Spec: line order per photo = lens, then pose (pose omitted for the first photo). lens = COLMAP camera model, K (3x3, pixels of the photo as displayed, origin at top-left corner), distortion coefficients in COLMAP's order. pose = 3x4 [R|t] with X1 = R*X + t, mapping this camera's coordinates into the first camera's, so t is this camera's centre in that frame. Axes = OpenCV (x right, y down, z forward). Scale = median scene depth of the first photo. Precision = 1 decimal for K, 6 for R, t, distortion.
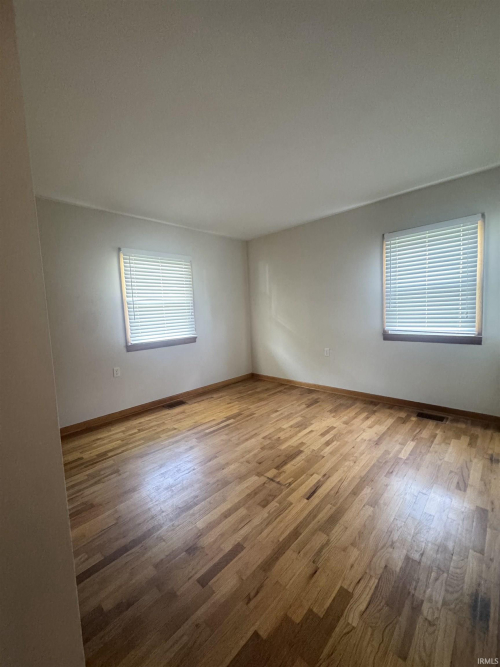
lens RADIAL K [[265.7, 0, 250.2], [0, 265.7, 333.8], [0, 0, 1]] dist [0.002668, 0.000028]
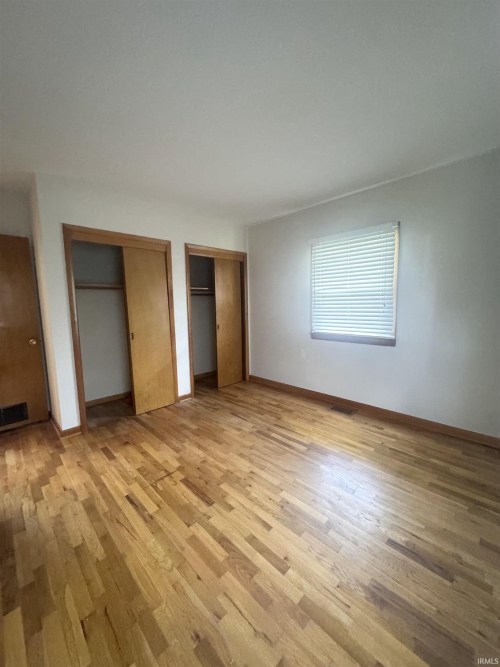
lens RADIAL K [[265.7, 0, 250.1], [0, 265.7, 332.2], [0, 0, 1]] dist [0.002668, 0.000028]
pose [[-0.026492, 0.155184, -0.987530, 0.756127], [-0.067405, 0.985351, 0.156650, -0.137926], [0.997374, 0.070715, -0.015643, 0.970512]]
